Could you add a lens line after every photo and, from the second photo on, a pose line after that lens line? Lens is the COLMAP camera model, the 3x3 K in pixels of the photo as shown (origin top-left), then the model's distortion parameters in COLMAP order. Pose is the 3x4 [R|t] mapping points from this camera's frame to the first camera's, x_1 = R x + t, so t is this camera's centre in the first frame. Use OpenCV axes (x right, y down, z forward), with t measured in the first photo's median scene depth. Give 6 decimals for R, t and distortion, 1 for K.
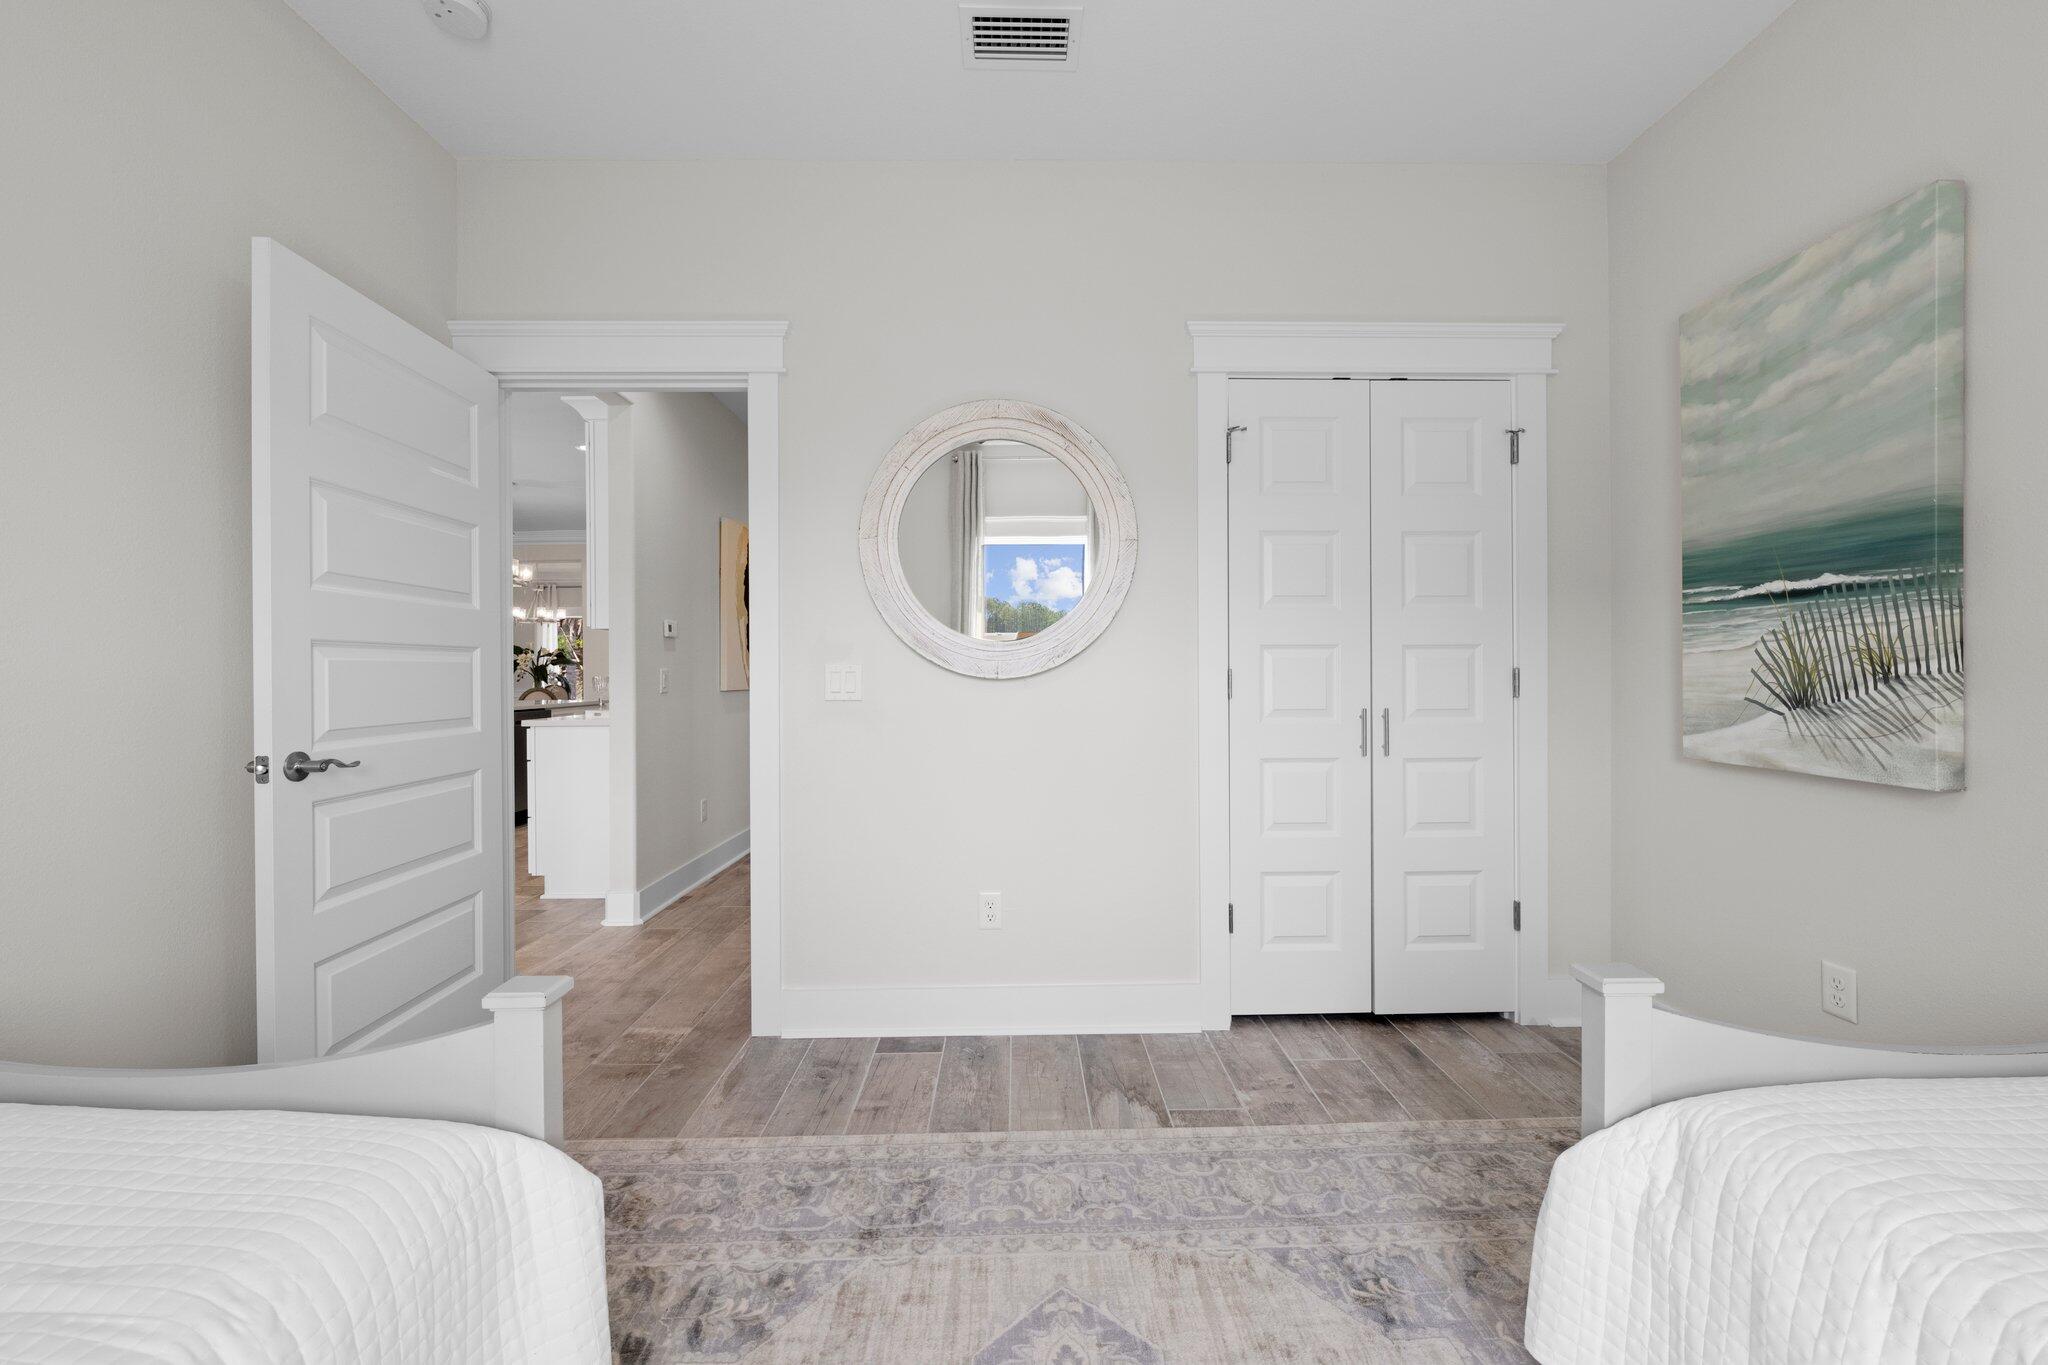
lens RADIAL K [[792.1, 0, 1024.0], [0, 792.1, 682.5], [0, 0, 1]] dist [-0.000072, -0.000002]
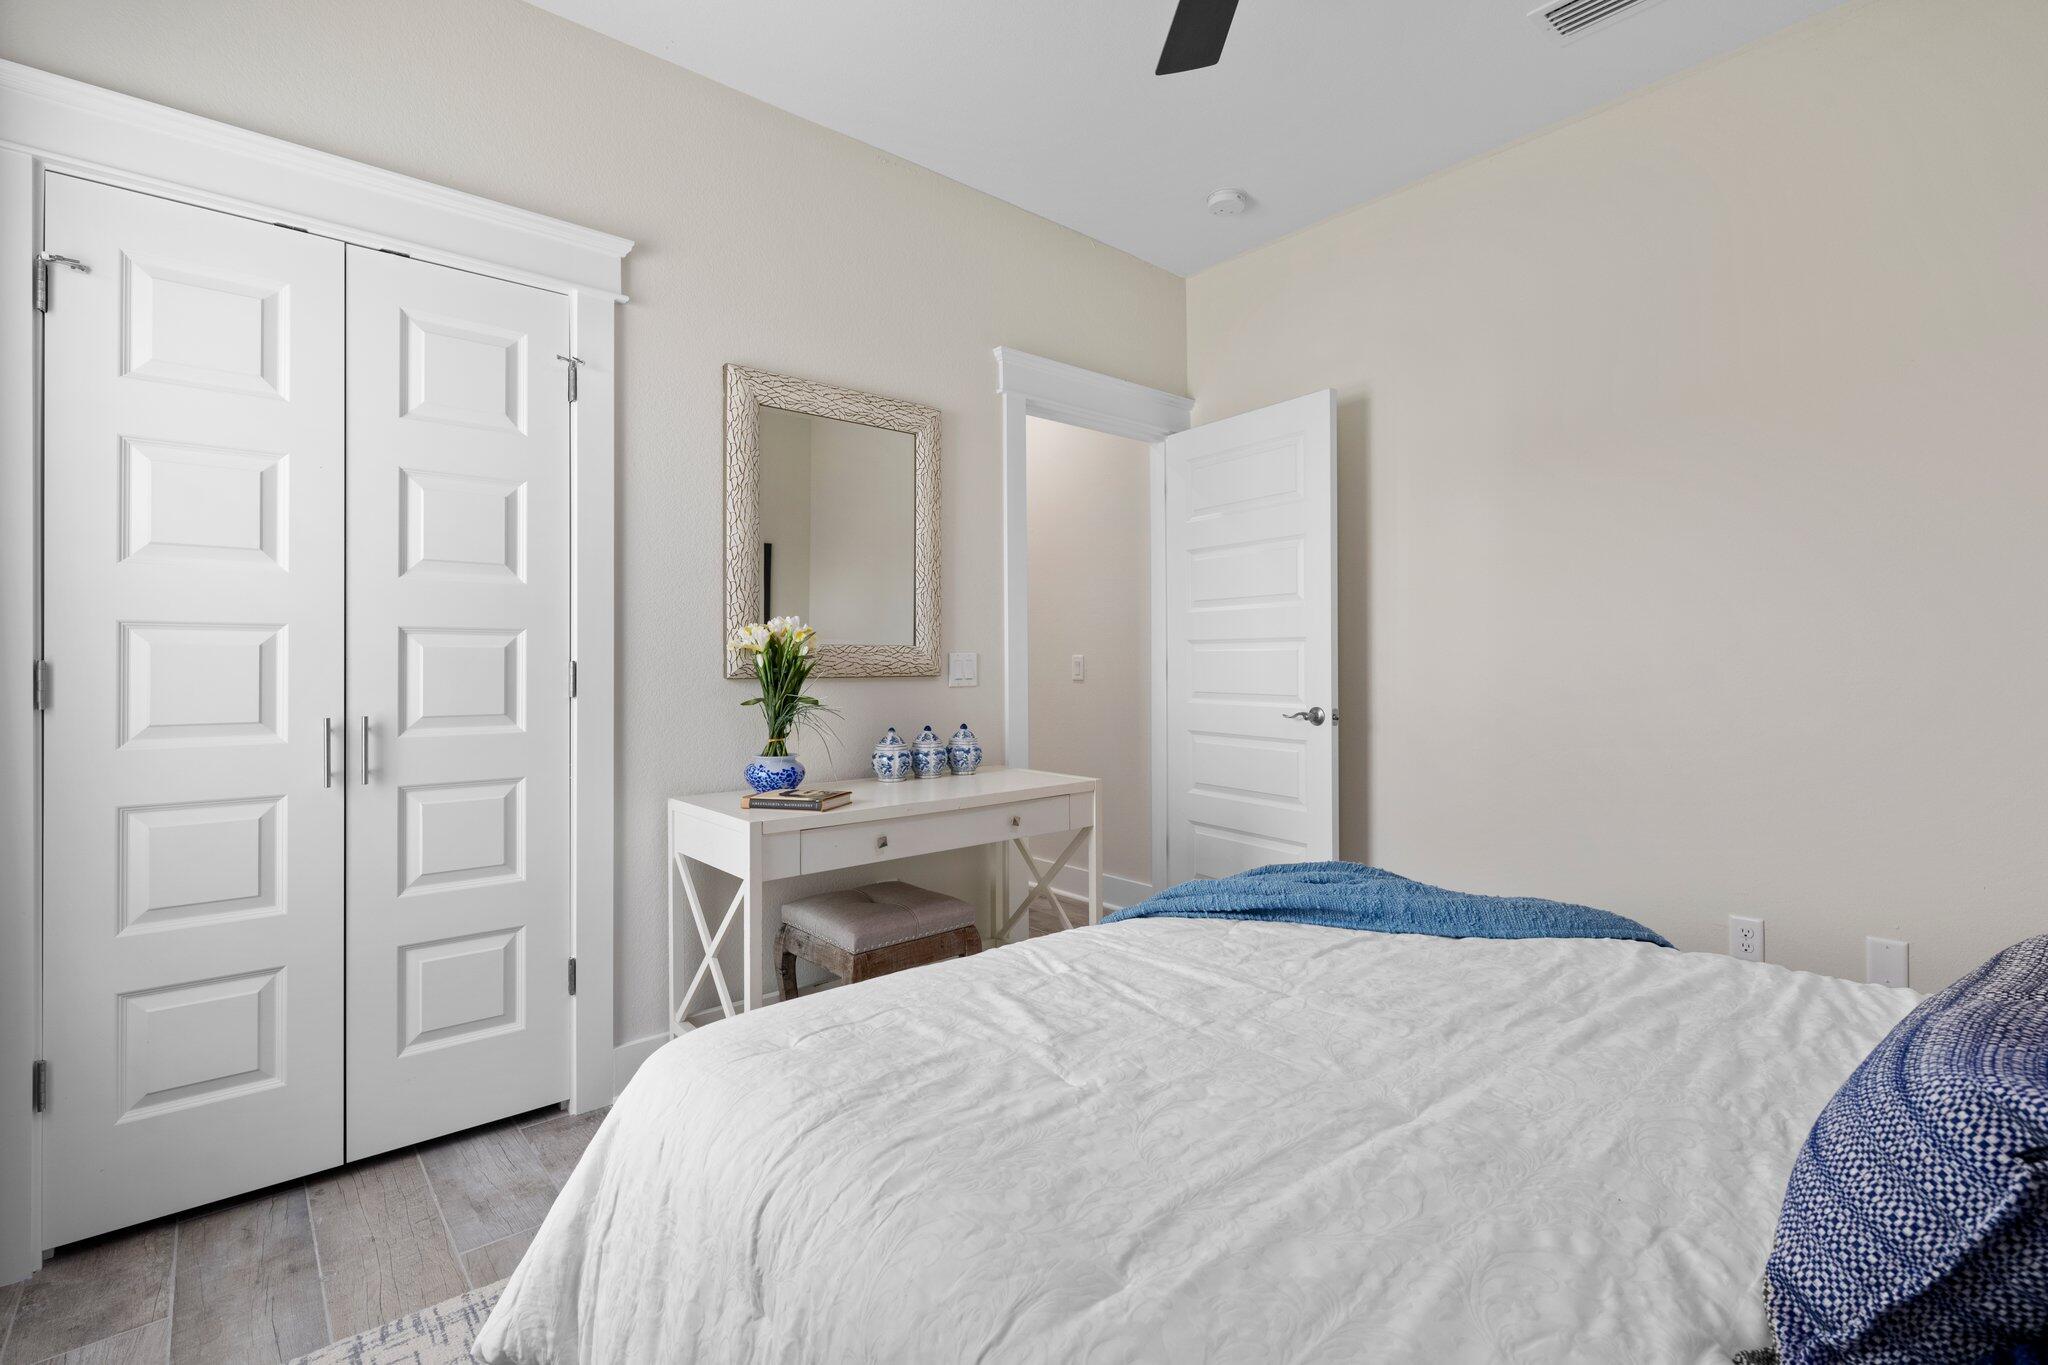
lens RADIAL K [[932.1, 0, 1024.0], [0, 932.1, 682.5], [0, 0, 1]] dist [0.000177, 0.000071]
pose [[0.772996, -0.012605, 0.634286, 0.381678], [0.009051, 0.999920, 0.008842, -0.001626], [-0.634347, -0.001094, 0.773048, 0.002235]]
